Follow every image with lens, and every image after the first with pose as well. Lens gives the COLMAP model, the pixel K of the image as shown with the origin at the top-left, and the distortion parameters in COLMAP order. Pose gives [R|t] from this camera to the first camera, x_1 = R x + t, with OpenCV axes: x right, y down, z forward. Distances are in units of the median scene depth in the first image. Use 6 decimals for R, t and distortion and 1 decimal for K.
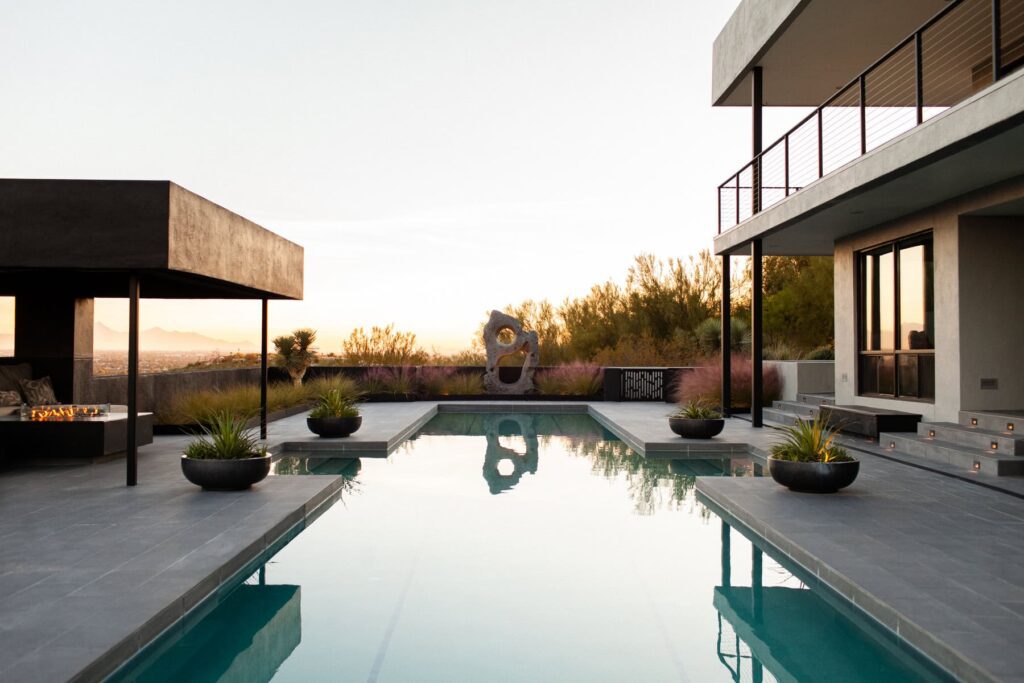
lens RADIAL K [[971.5, 0, 512.0], [0, 971.5, 341.5], [0, 0, 1]] dist [0.005852, -0.000325]
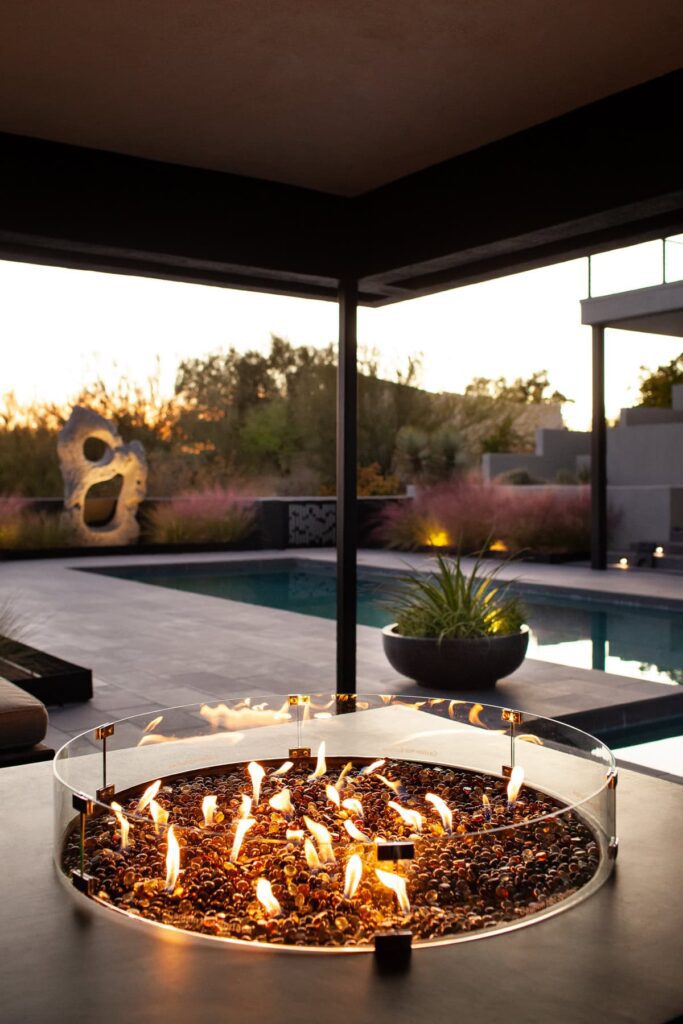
lens RADIAL K [[971.5, 0, 341.5], [0, 971.5, 512.0], [0, 0, 1]] dist [0.005852, -0.000325]
pose [[0.820264, -0.023558, 0.571500, -0.240947], [-0.000751, 0.999106, 0.042262, 0.007927], [-0.571985, -0.035096, 0.819513, 0.445946]]
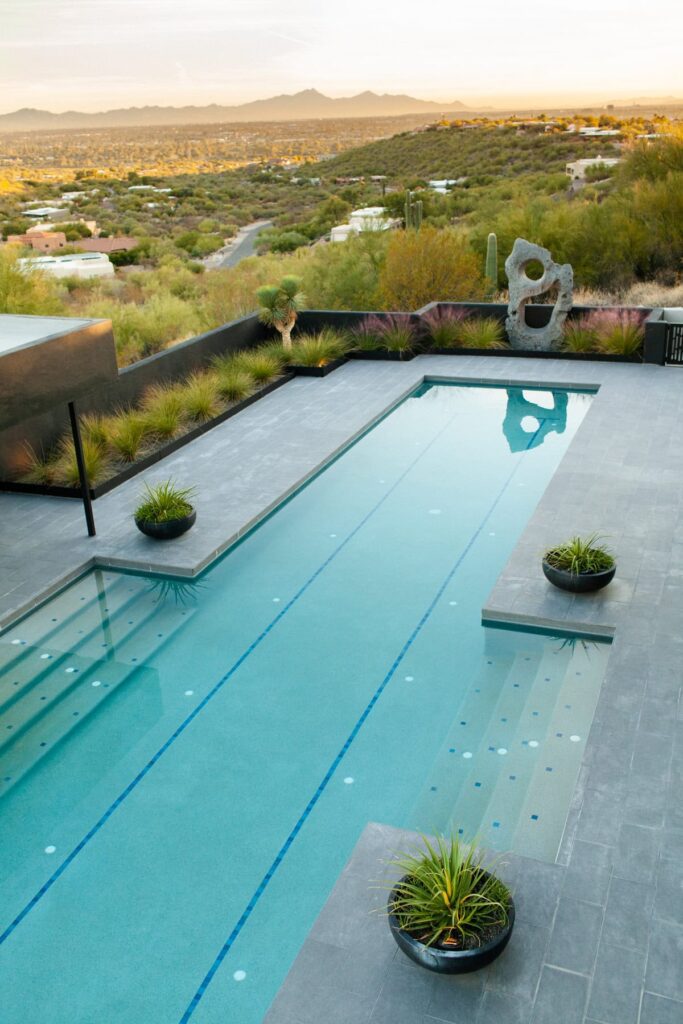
lens RADIAL K [[971.5, 0, 341.5], [0, 971.5, 512.0], [0, 0, 1]] dist [0.005852, -0.000325]
pose [[0.928874, 0.096138, -0.357701, 0.167629], [0.051966, 0.922351, 0.382842, -0.150390], [0.366732, -0.374201, 0.851752, 0.177313]]
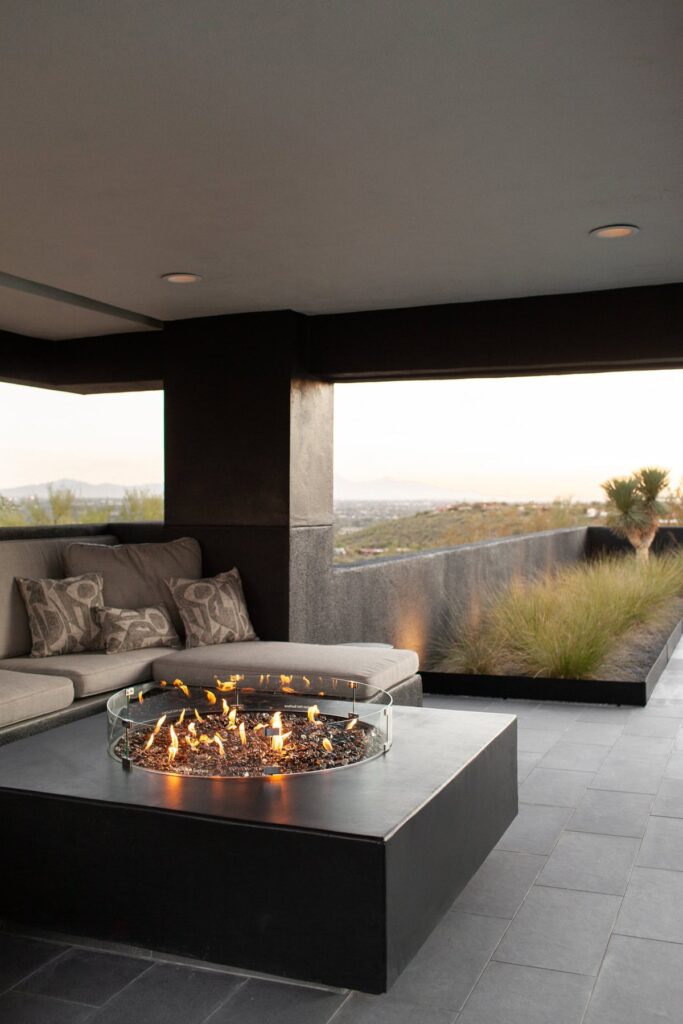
lens RADIAL K [[990.0, 0, 341.5], [0, 990.0, 512.0], [0, 0, 1]] dist [0.001265, -0.003117]
pose [[0.922399, 0.000576, -0.386239, -0.152334], [0.008132, 0.999748, 0.020912, 0.001459], [0.386154, -0.022430, 0.922162, 0.352685]]
